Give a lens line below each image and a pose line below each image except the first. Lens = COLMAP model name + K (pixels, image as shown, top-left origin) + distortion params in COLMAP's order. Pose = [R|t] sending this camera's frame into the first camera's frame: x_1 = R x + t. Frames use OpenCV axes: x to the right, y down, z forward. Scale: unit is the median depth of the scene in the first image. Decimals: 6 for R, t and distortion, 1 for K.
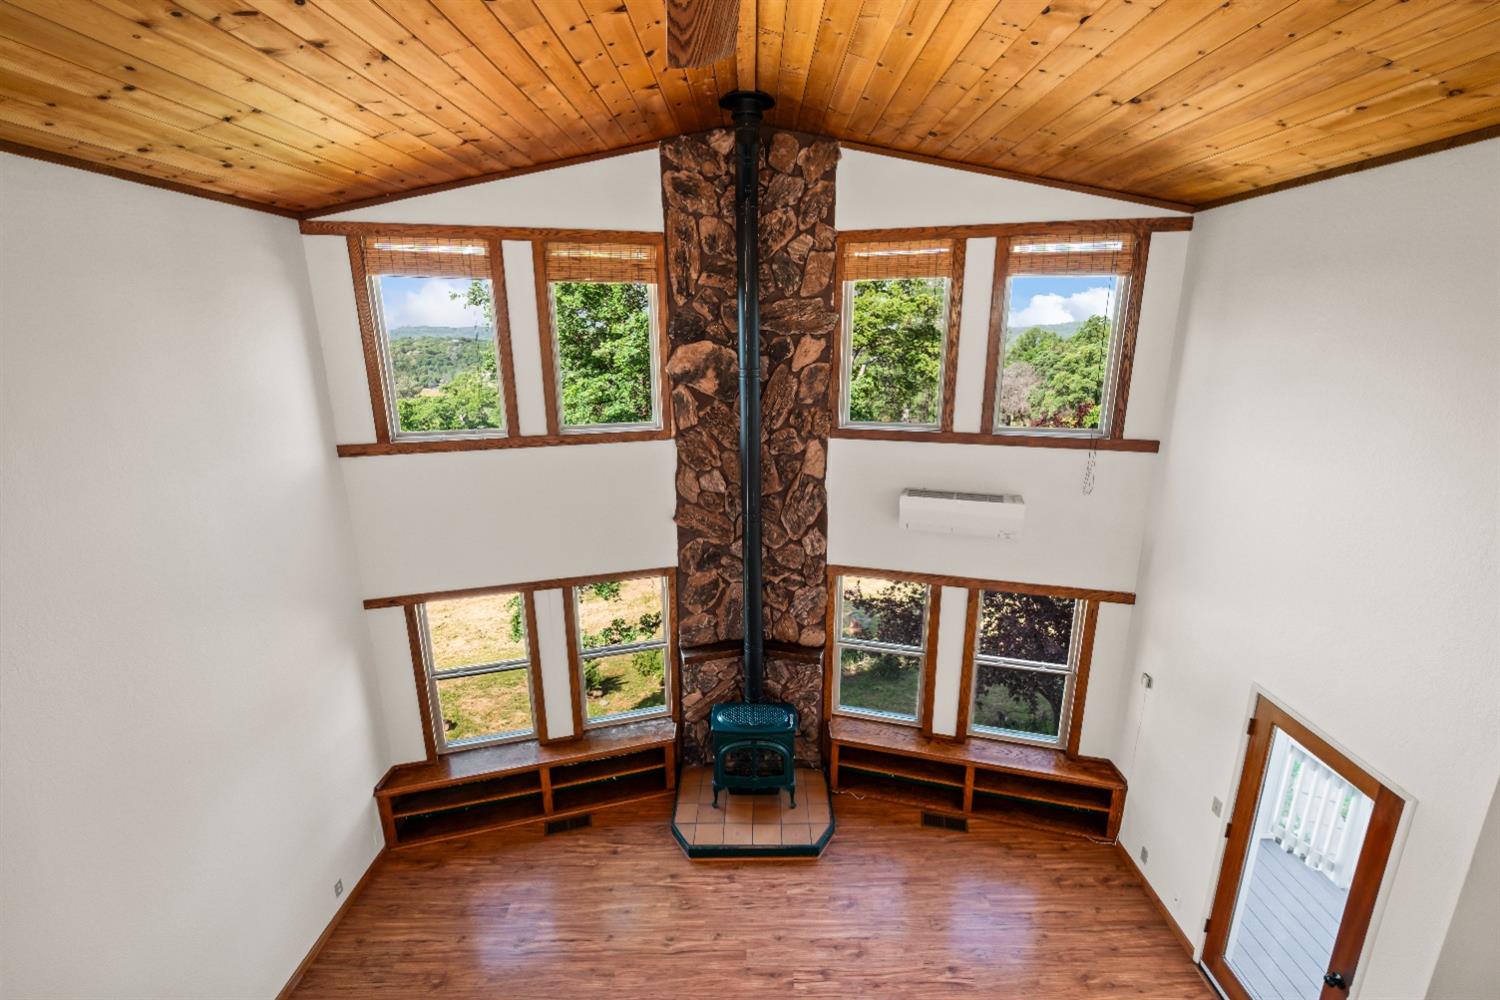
lens RADIAL K [[661.3, 0, 750.0], [0, 661.3, 500.0], [0, 0, 1]] dist [-0.000062, 0.000251]
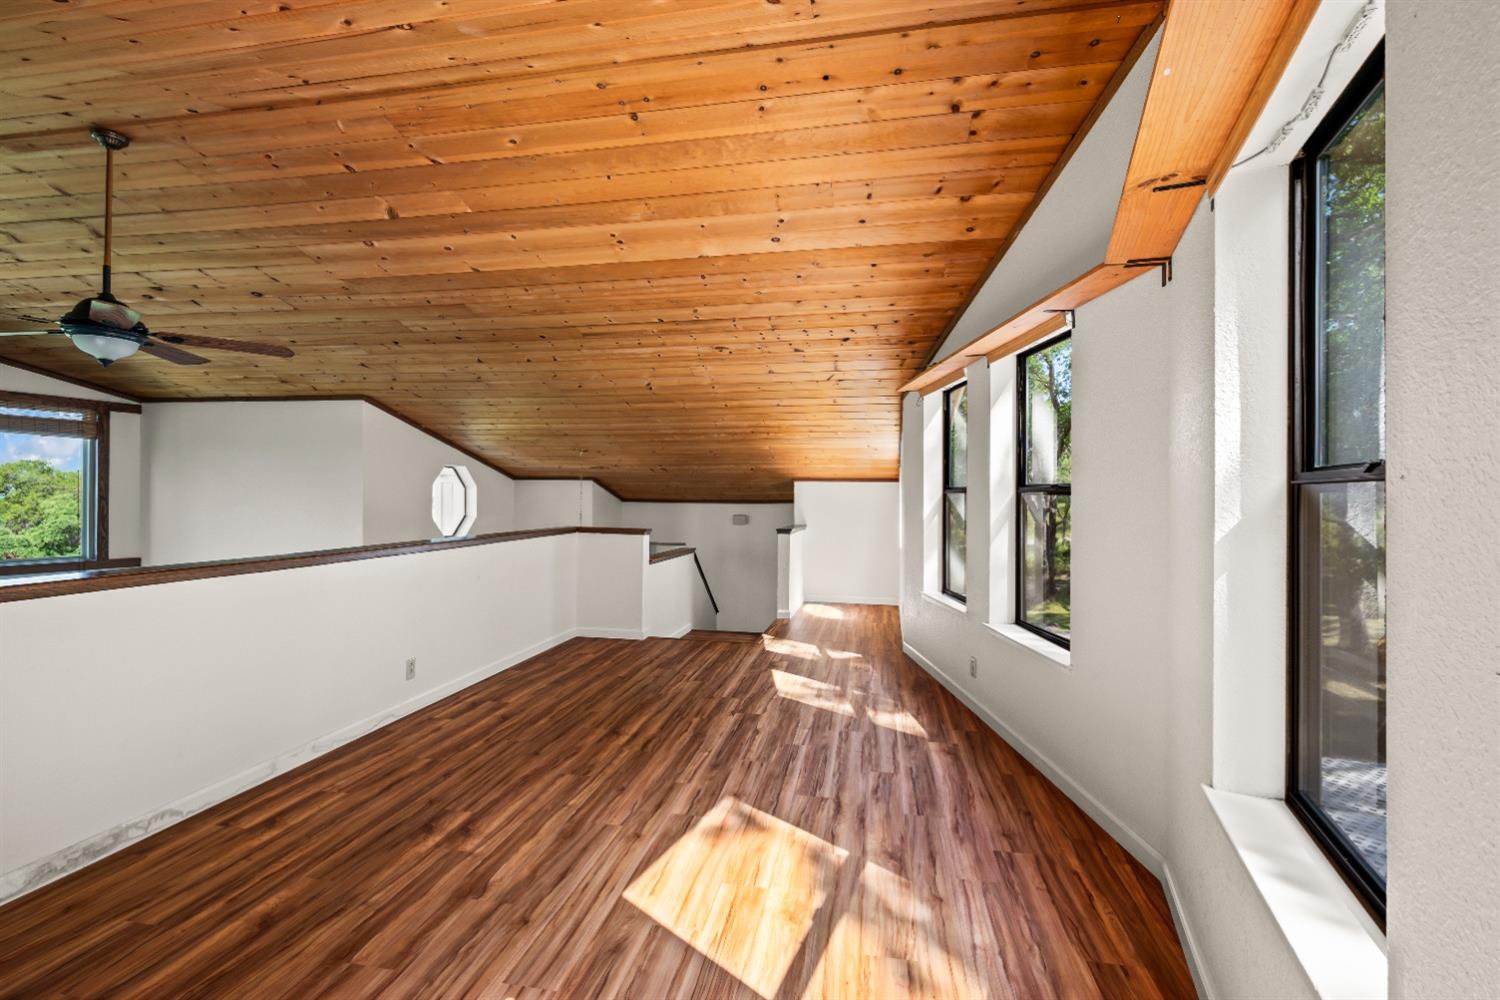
lens RADIAL K [[666.8, 0, 758.5], [0, 666.8, 493.5], [0, 0, 1]] dist [0.000120, 0.000377]
pose [[0.176765, 0.005162, 0.984240, -0.554836], [0.251022, 0.966681, -0.050152, 0.186262], [-0.951705, 0.255931, 0.169580, -0.521781]]
